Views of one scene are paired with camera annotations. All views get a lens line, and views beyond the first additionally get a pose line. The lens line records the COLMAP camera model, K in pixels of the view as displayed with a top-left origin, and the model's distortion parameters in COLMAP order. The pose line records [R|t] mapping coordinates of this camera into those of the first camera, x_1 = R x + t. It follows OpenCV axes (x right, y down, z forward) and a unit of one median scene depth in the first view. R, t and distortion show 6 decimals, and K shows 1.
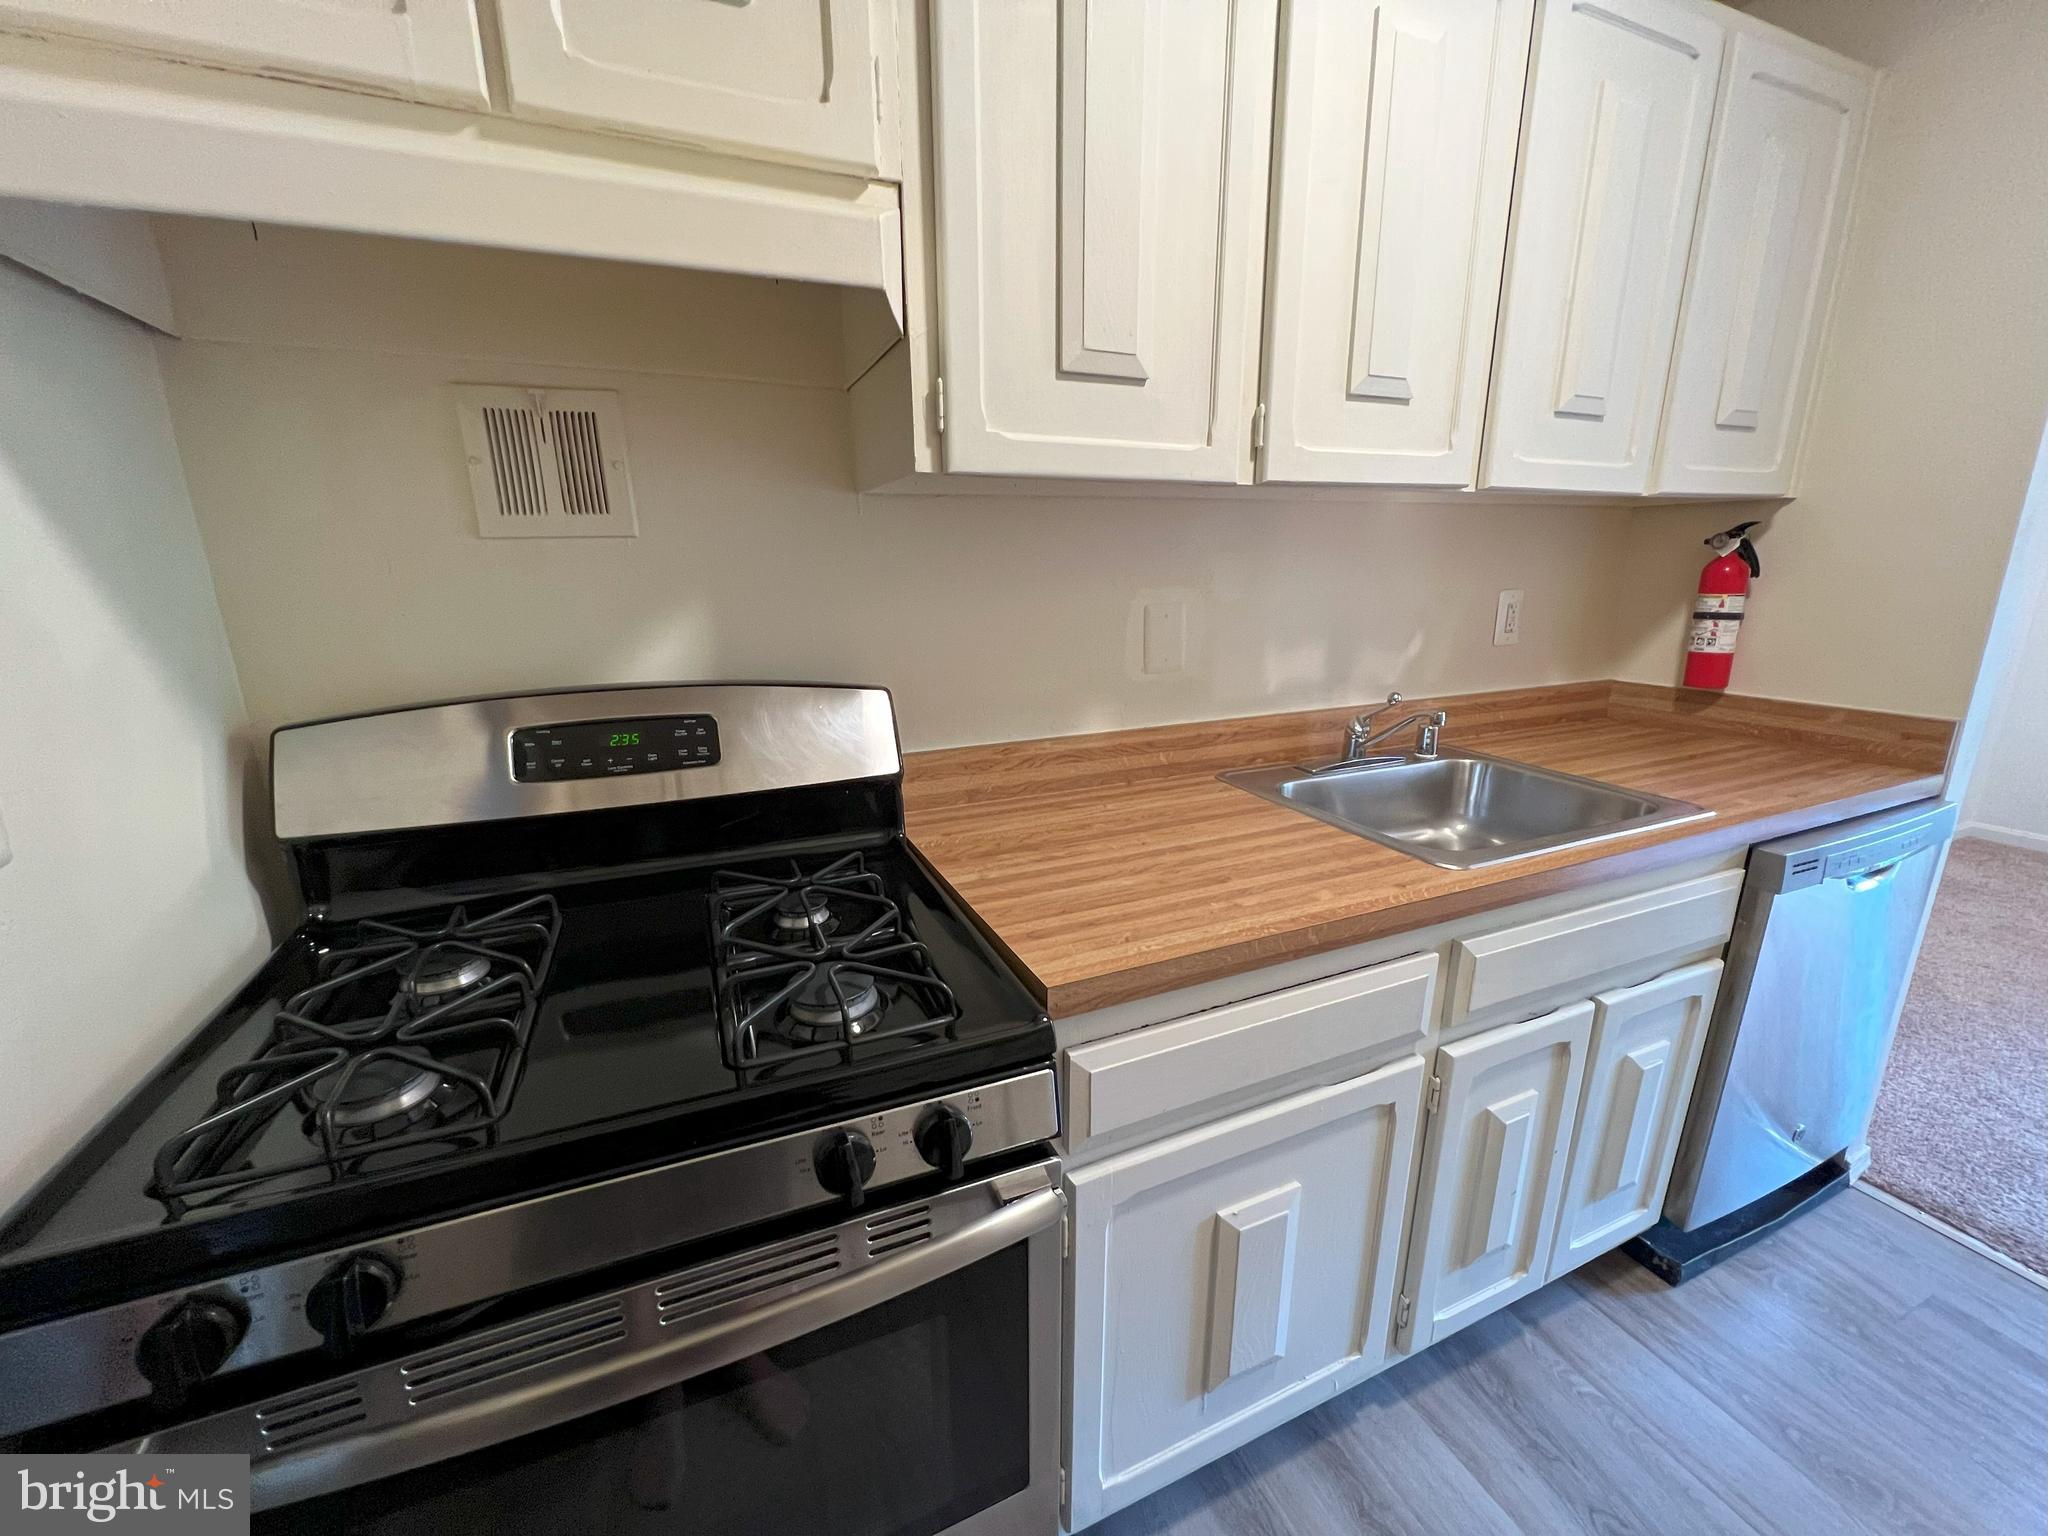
lens RADIAL K [[823.5, 0, 1022.0], [0, 823.5, 775.9], [0, 0, 1]] dist [0.002024, 0.000153]
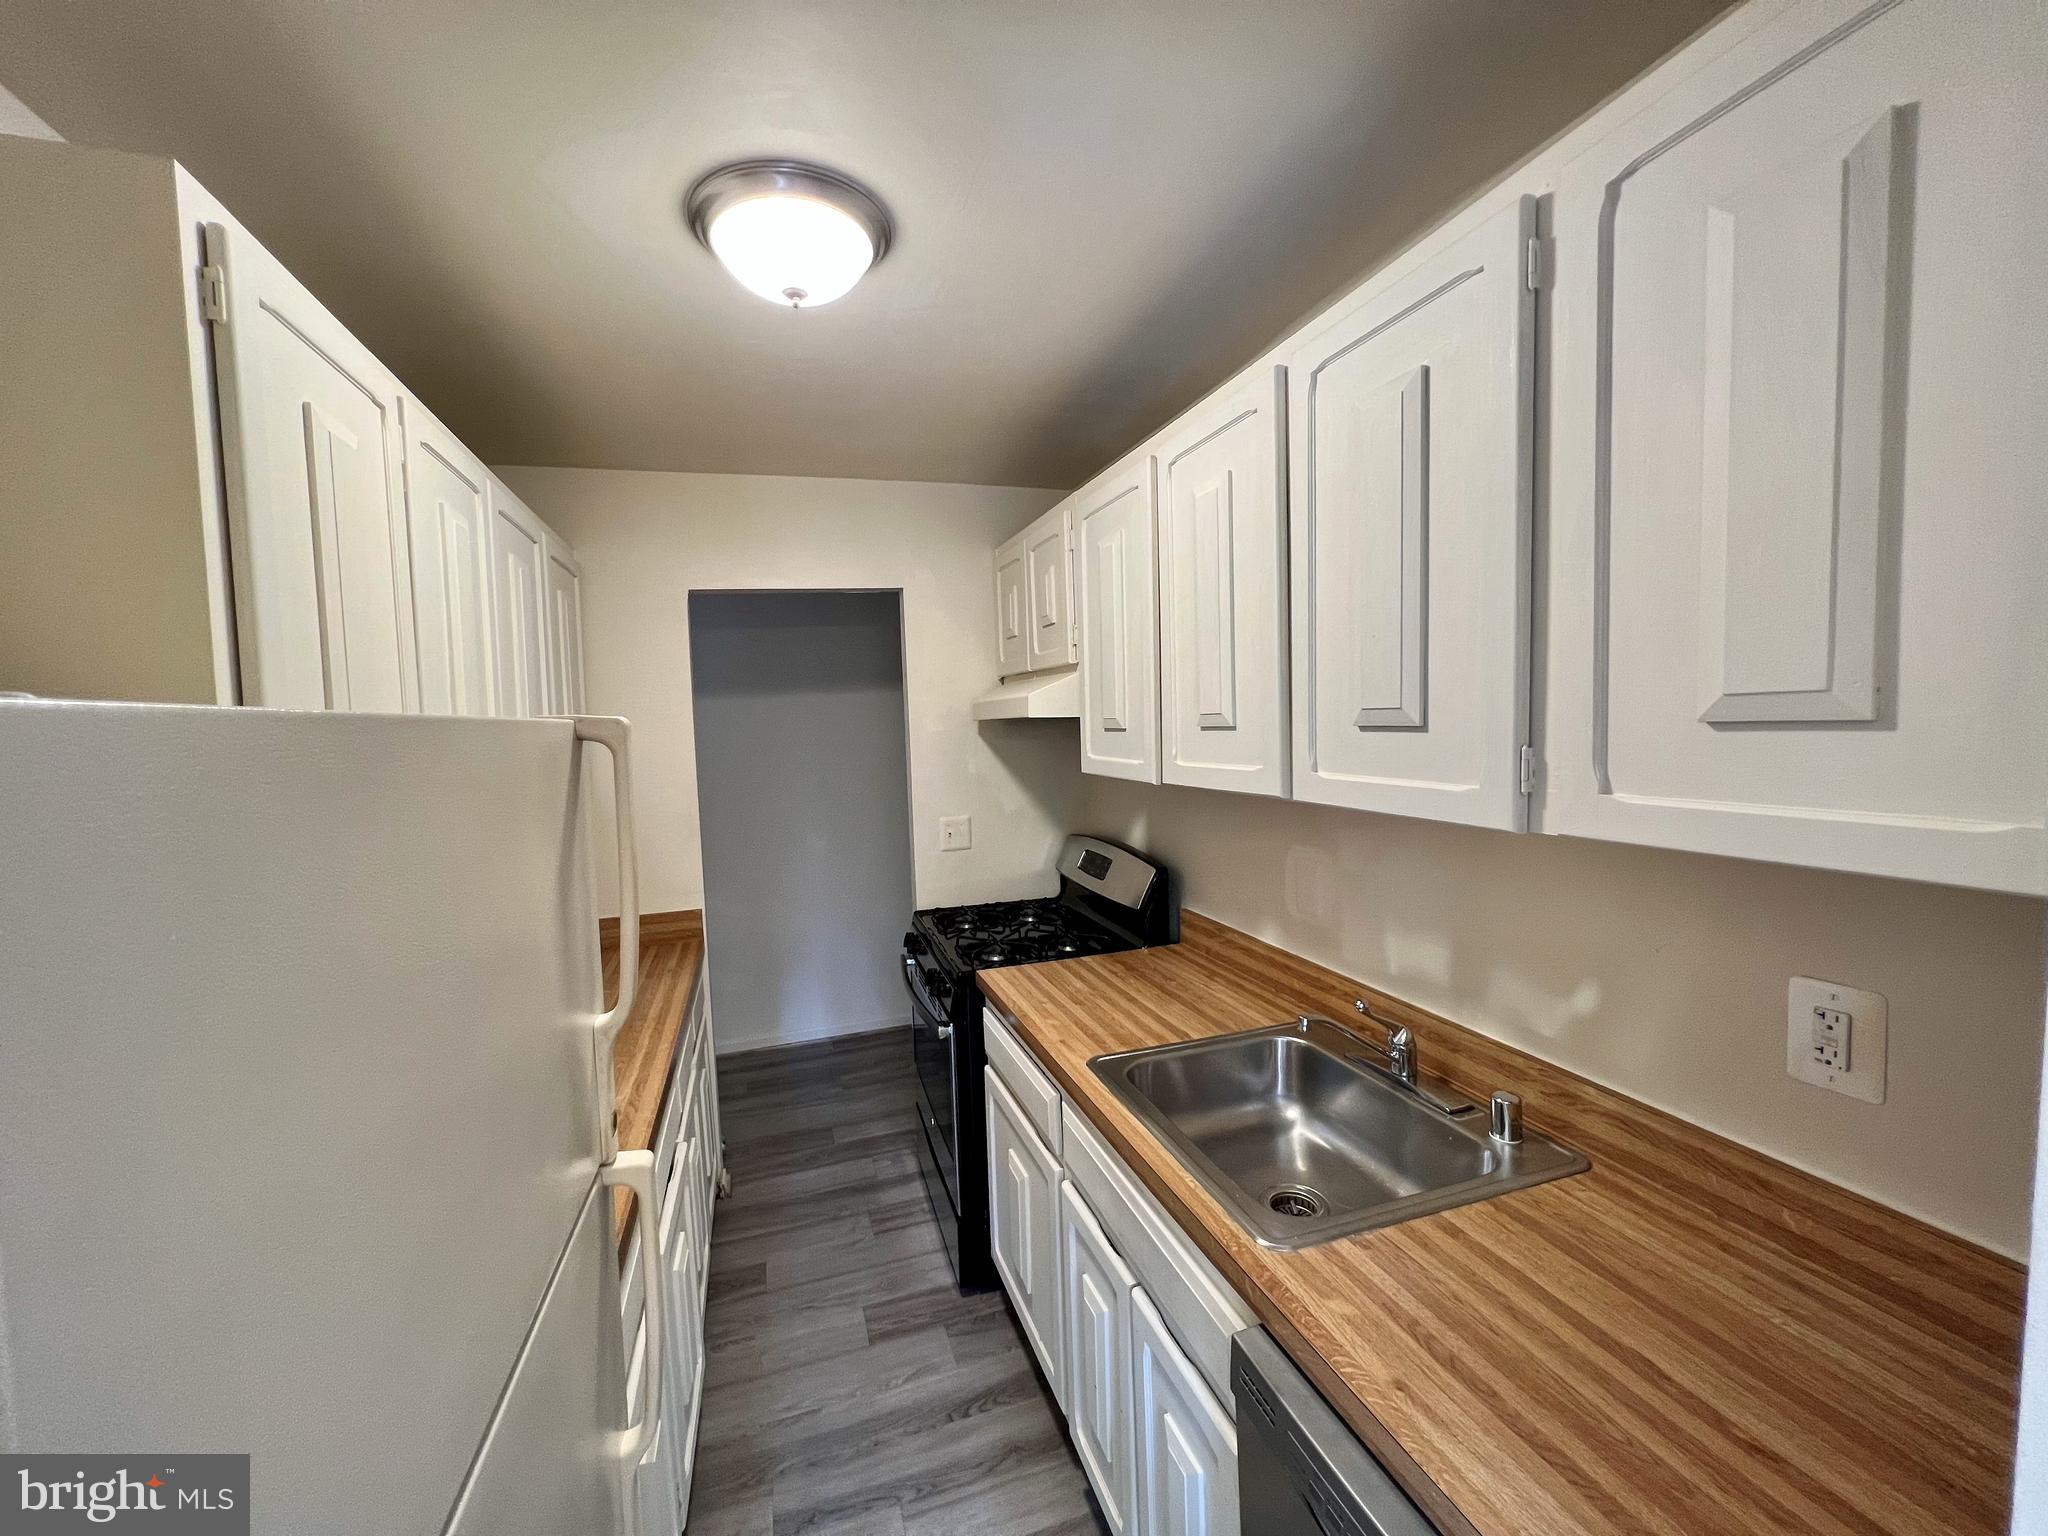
lens RADIAL K [[823.5, 0, 1022.0], [0, 823.5, 775.9], [0, 0, 1]] dist [0.002024, 0.000153]
pose [[-0.104443, 0.084414, -0.990942, 1.598121], [-0.221705, 0.969342, 0.105941, -0.411268], [0.969504, 0.230761, -0.082526, 0.749558]]
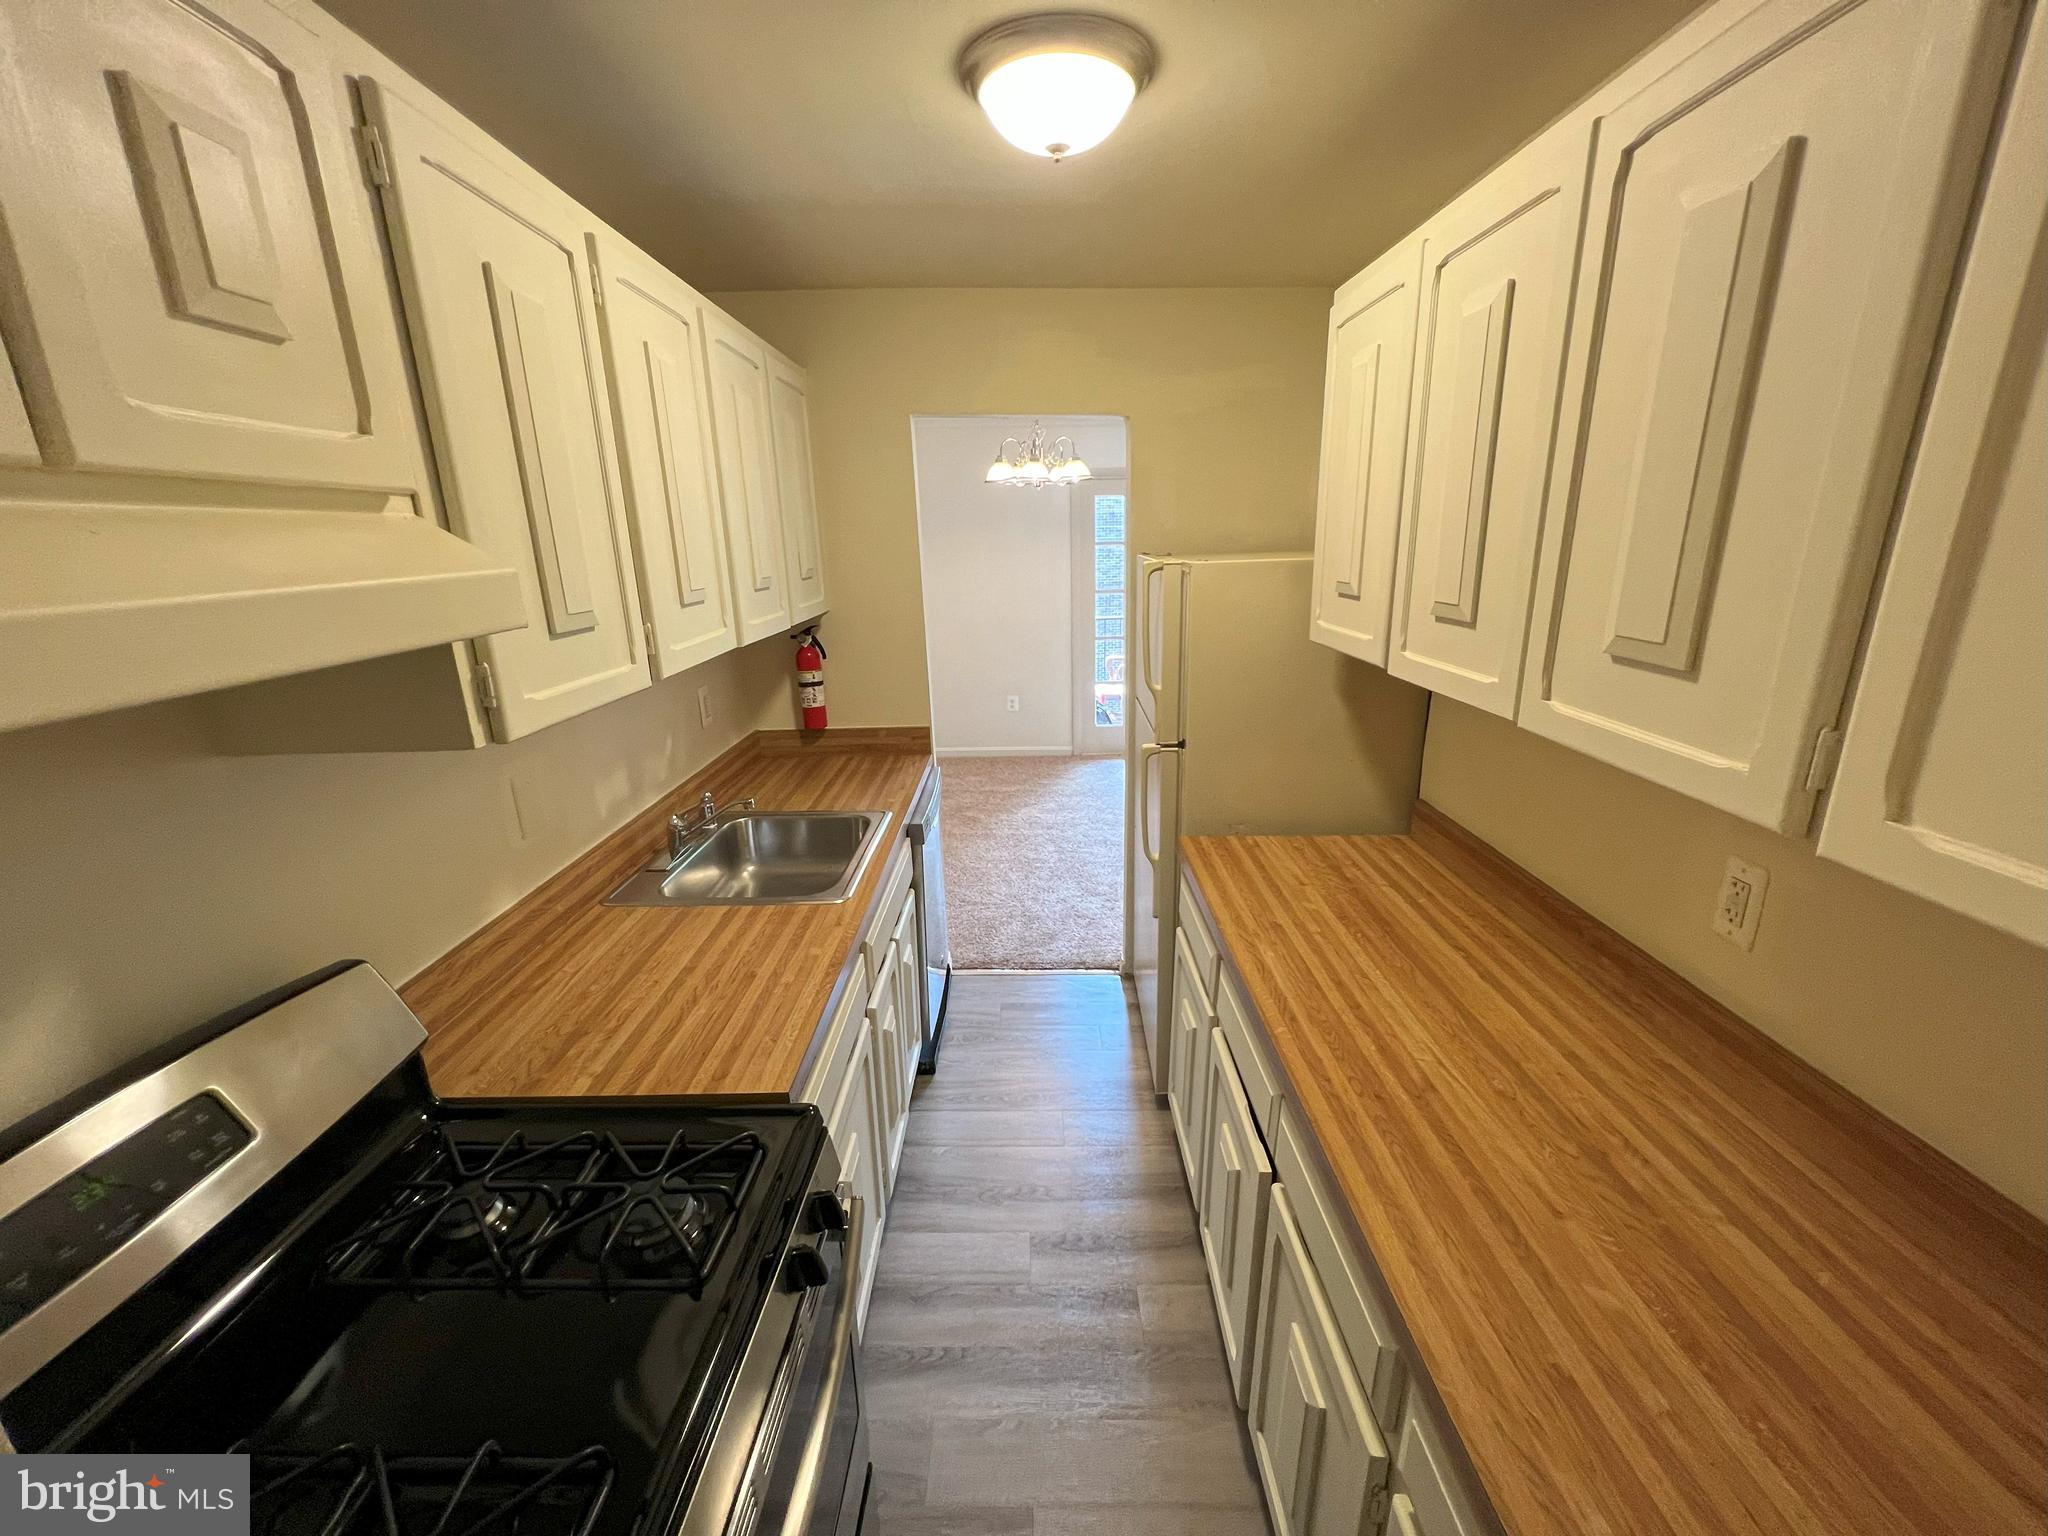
lens RADIAL K [[823.5, 0, 1022.0], [0, 823.5, 775.9], [0, 0, 1]] dist [0.002024, 0.000153]
pose [[0.408454, -0.255963, 0.876155, -0.560643], [0.252225, 0.954153, 0.161165, -0.241446], [-0.877239, 0.155159, 0.454288, -0.052165]]
